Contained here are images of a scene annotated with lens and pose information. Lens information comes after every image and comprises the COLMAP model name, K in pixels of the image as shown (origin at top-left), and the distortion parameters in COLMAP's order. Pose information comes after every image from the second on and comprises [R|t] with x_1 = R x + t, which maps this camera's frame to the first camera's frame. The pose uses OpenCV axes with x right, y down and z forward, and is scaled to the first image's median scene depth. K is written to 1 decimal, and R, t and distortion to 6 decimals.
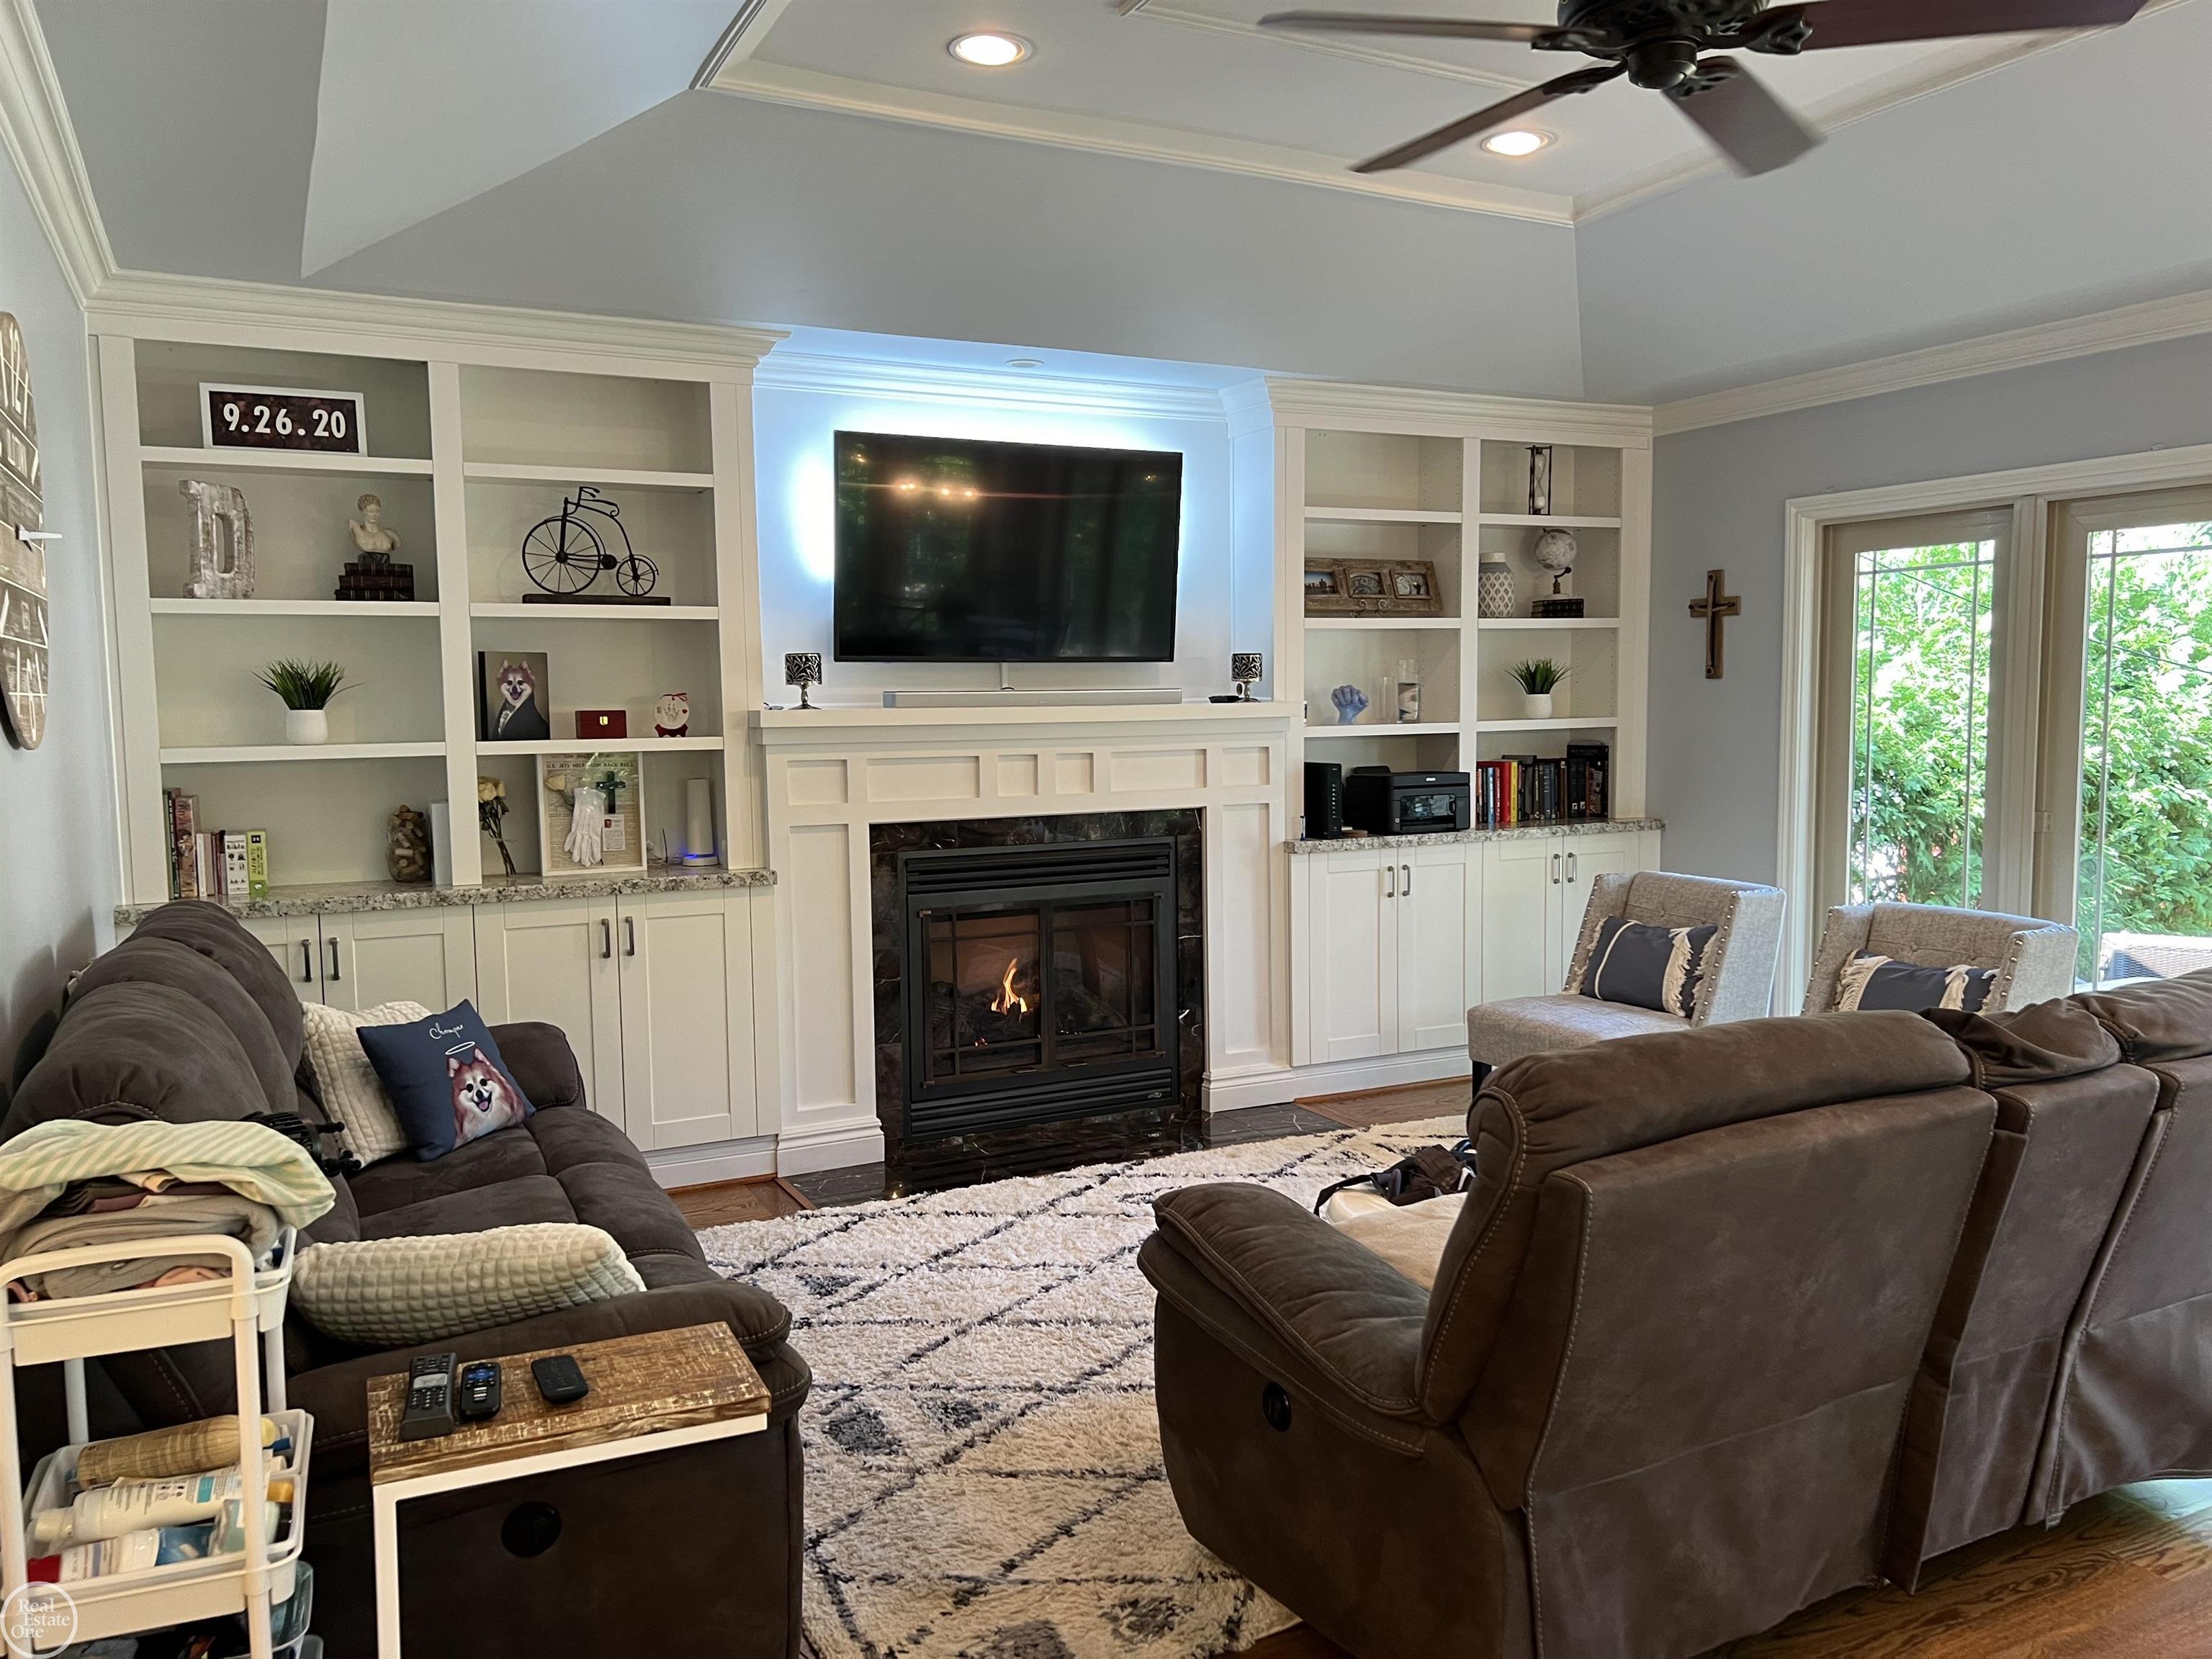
lens RADIAL K [[1659.7, 0, 1115.4], [0, 1659.7, 843.7], [0, 0, 1]] dist [0.098942, -0.150479]
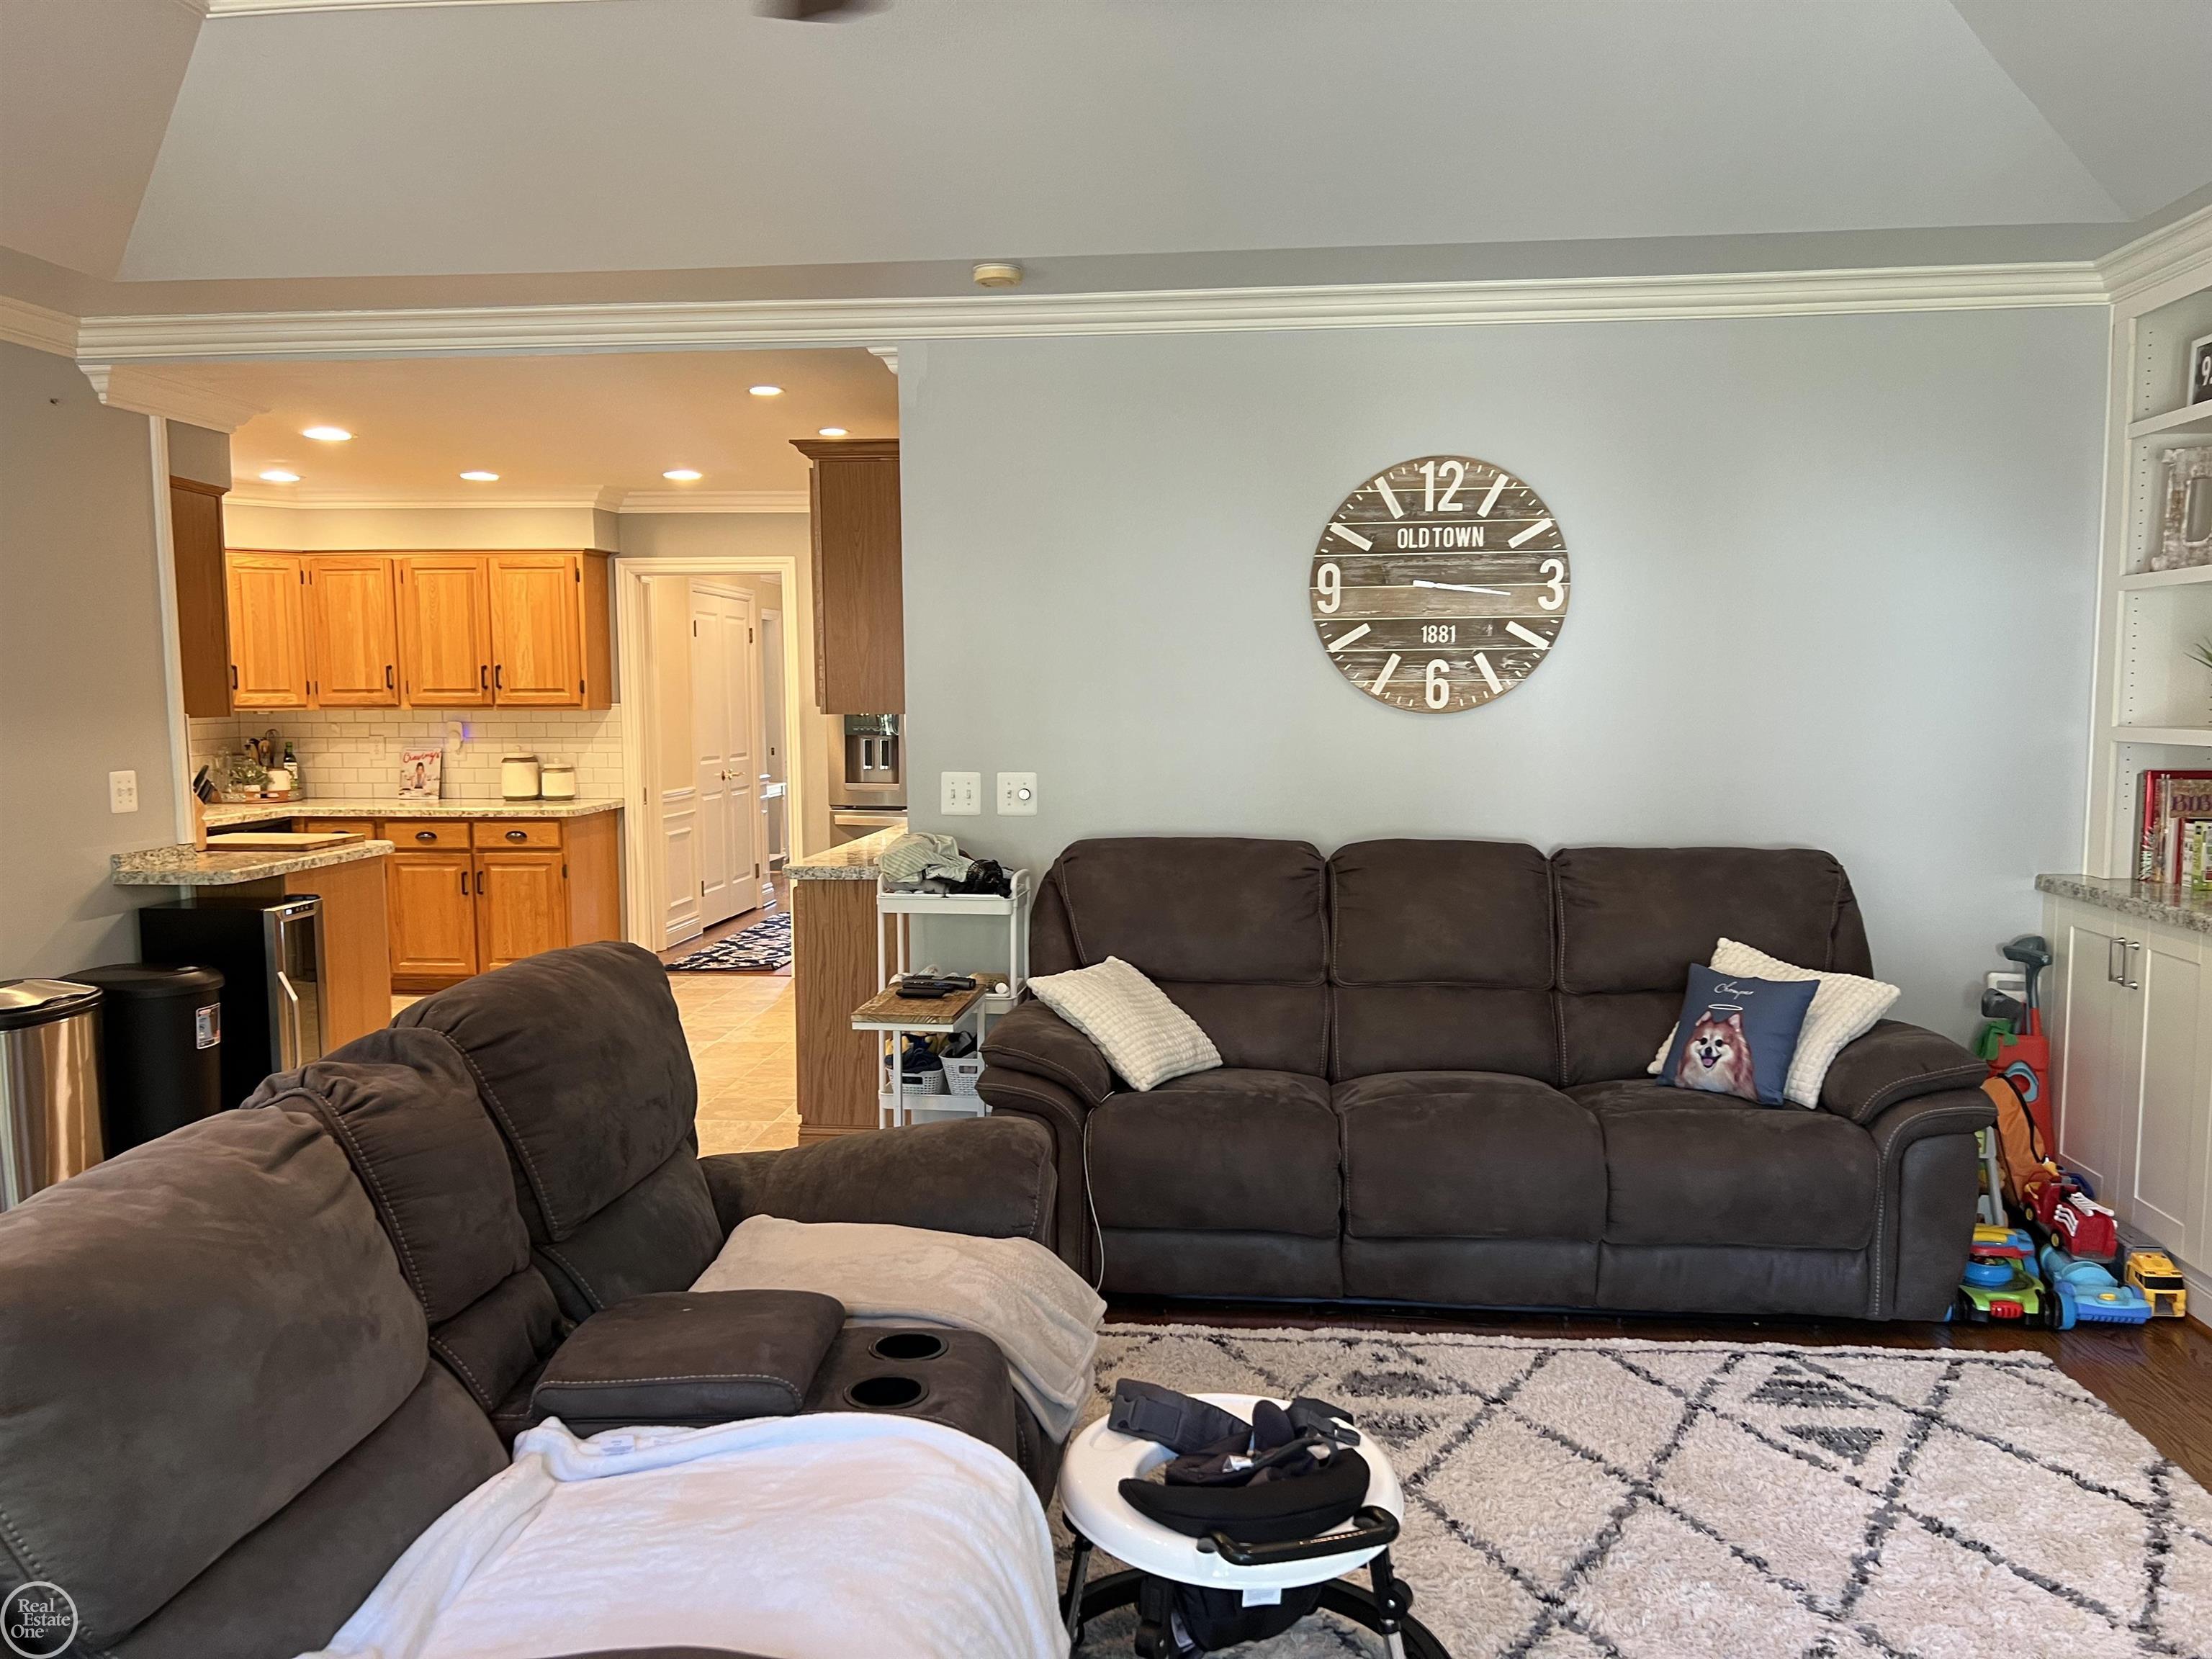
lens RADIAL K [[1654.6, 0, 1076.7], [0, 1654.6, 844.9], [0, 0, 1]] dist [0.083152, -0.111885]
pose [[-0.544274, 0.094258, -0.833596, 0.568146], [-0.062832, 0.986297, 0.152549, -0.093292], [0.836552, 0.135404, -0.530893, 0.955324]]
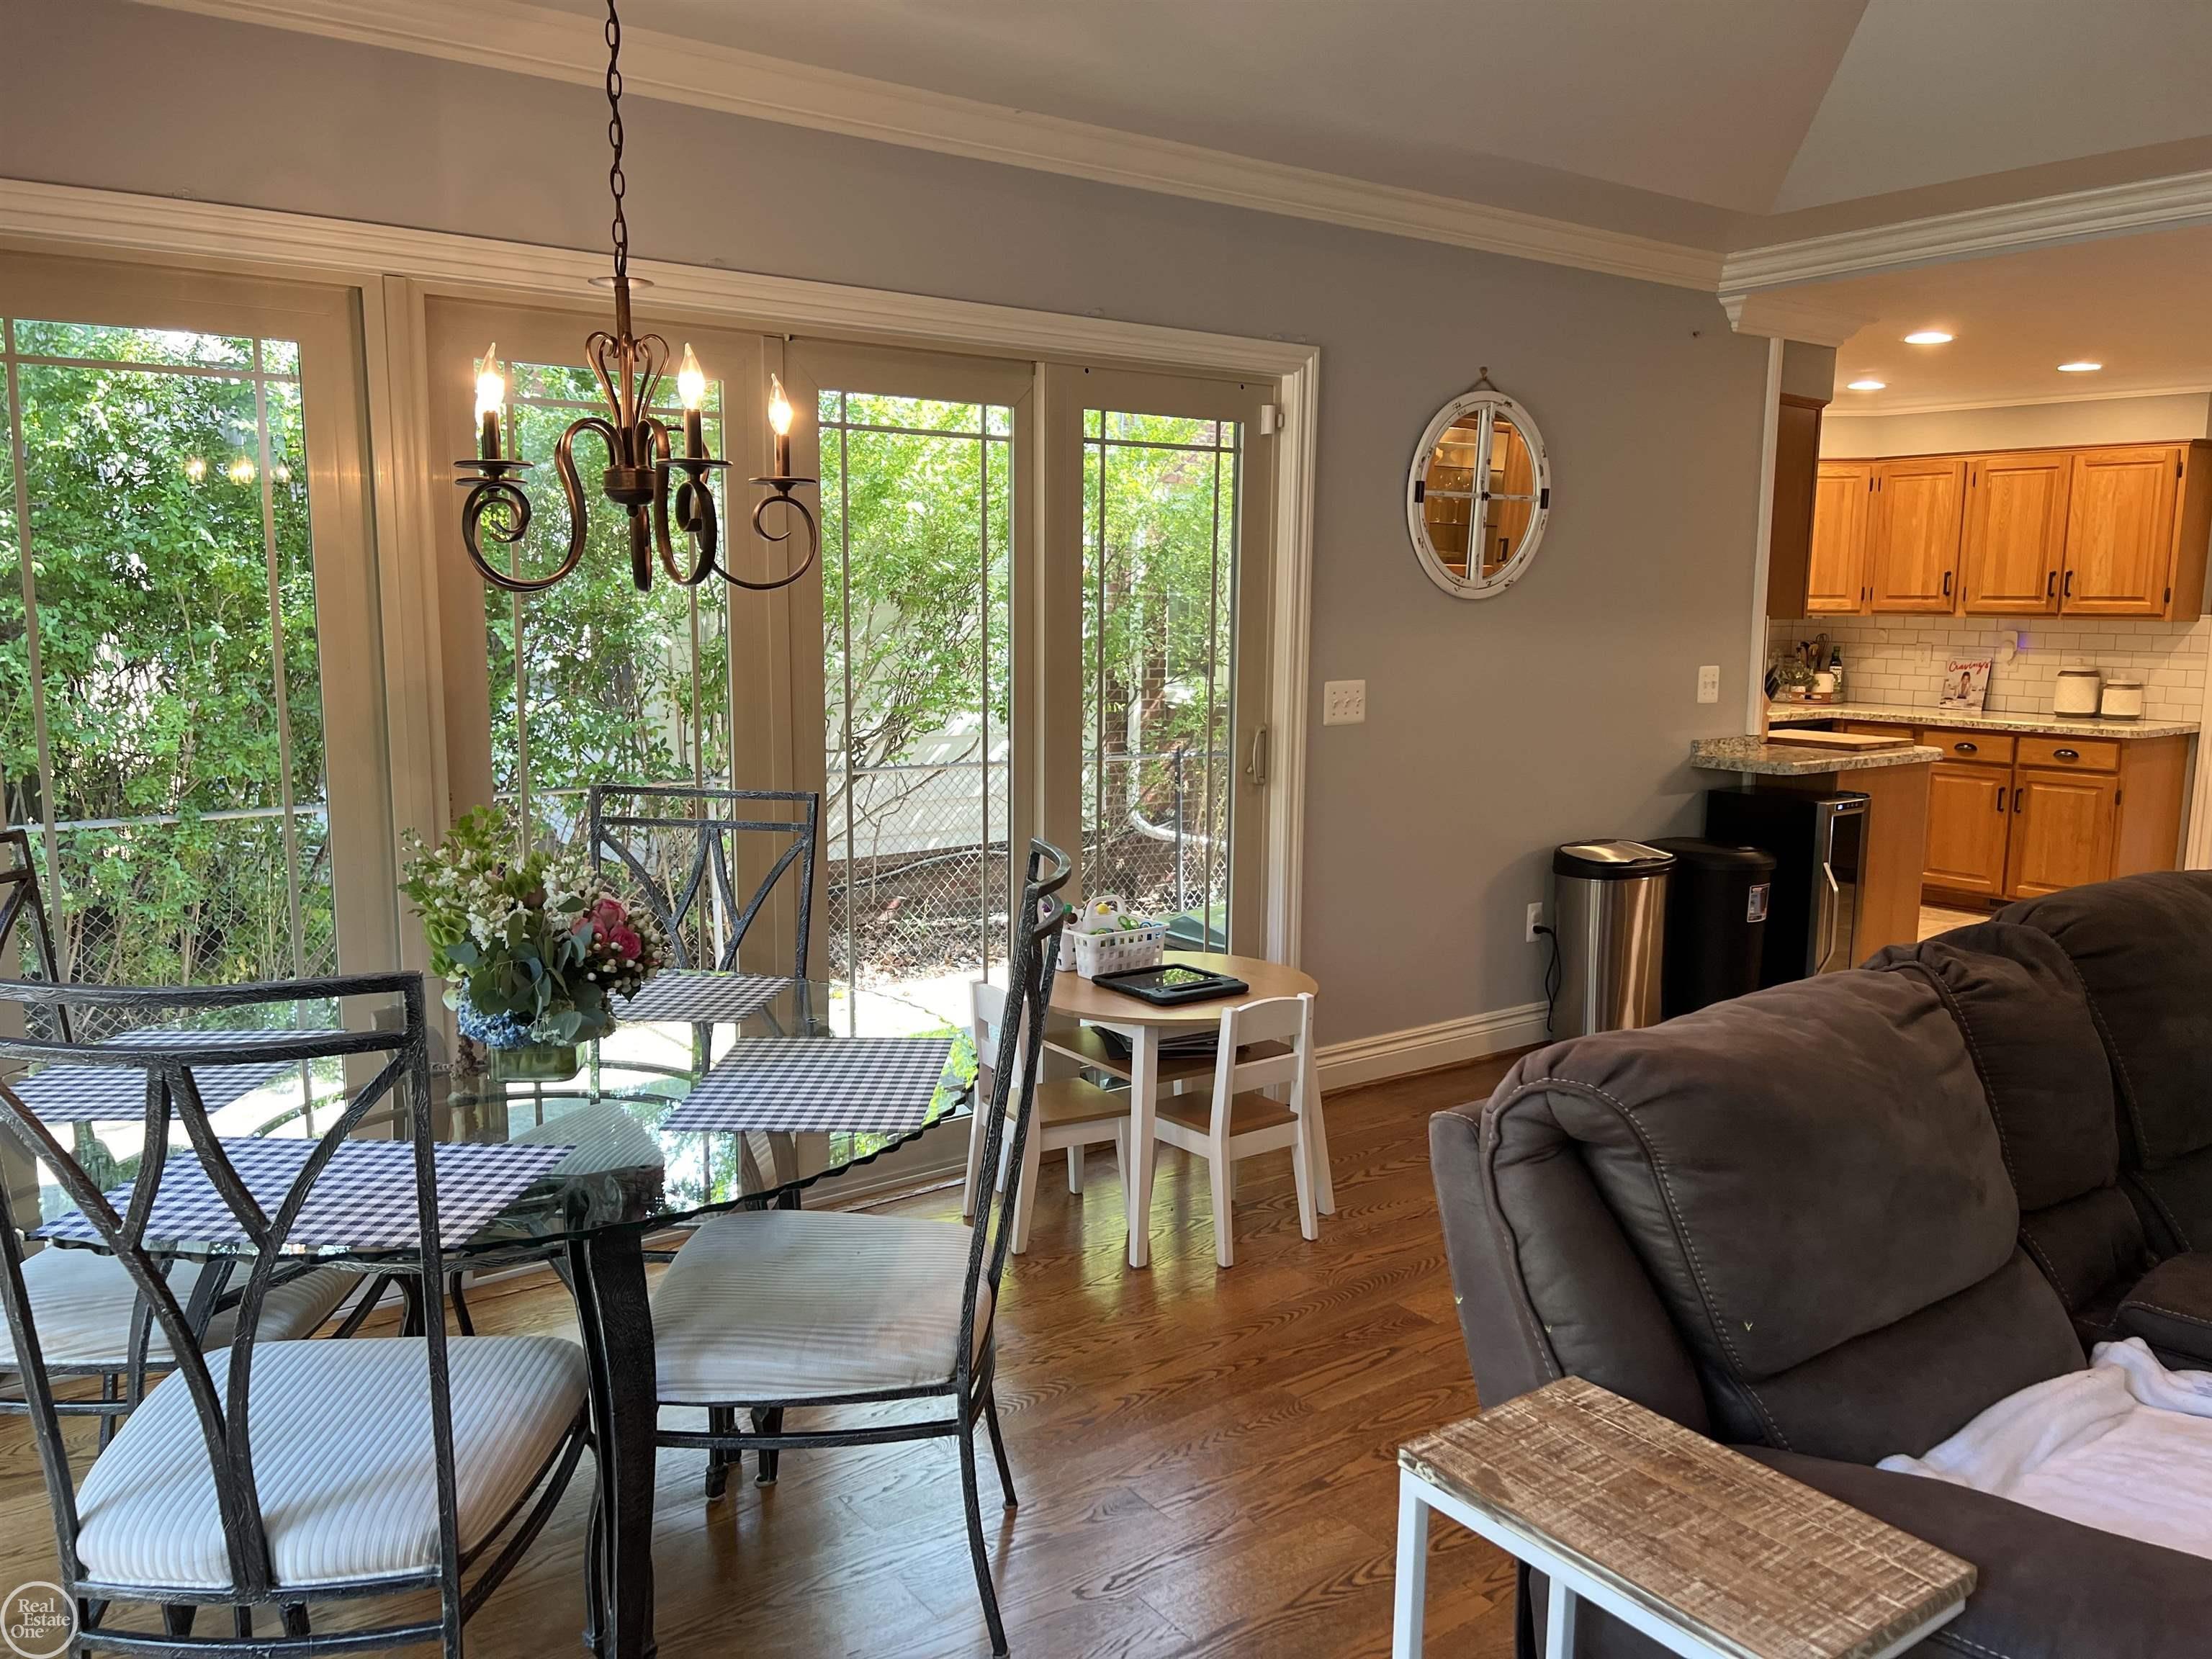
lens RADIAL K [[1646.2, 0, 1142.6], [0, 1646.2, 840.1], [0, 0, 1]] dist [0.037012, -0.043812]
pose [[-0.985993, 0.027101, -0.164571, 0.611188], [-0.013008, 0.971209, 0.237872, -0.091868], [0.166279, 0.236681, -0.957253, 0.962873]]
